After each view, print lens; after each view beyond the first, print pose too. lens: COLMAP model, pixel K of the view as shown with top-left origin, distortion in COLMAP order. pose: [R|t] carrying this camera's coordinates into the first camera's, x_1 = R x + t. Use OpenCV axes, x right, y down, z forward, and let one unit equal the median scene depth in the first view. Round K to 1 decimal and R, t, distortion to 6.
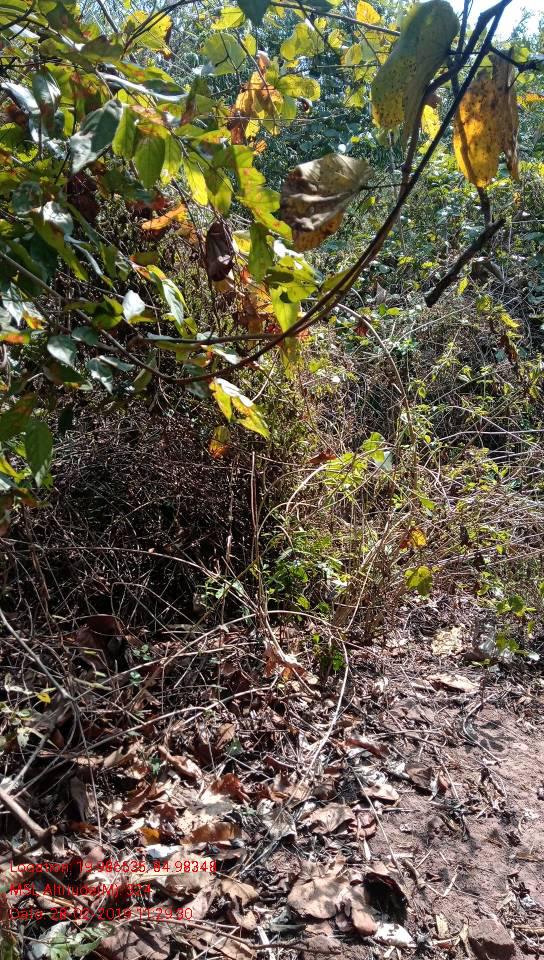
lens RADIAL K [[717.9, 0, 272.2], [0, 717.9, 480.9], [0, 0, 1]] dist [0.036016, -0.041285]
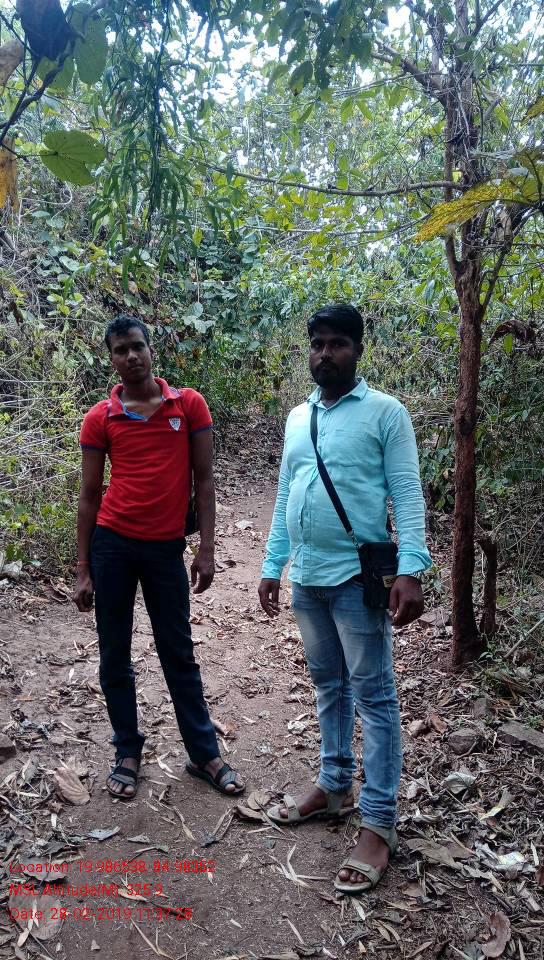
lens RADIAL K [[717.9, 0, 268.6], [0, 717.9, 475.2], [0, 0, 1]] dist [0.036016, -0.041285]
pose [[0.798870, -0.007692, 0.601455, -0.069880], [-0.016050, 0.999290, 0.034097, 0.043570], [-0.601290, -0.036892, 0.798179, -0.248701]]
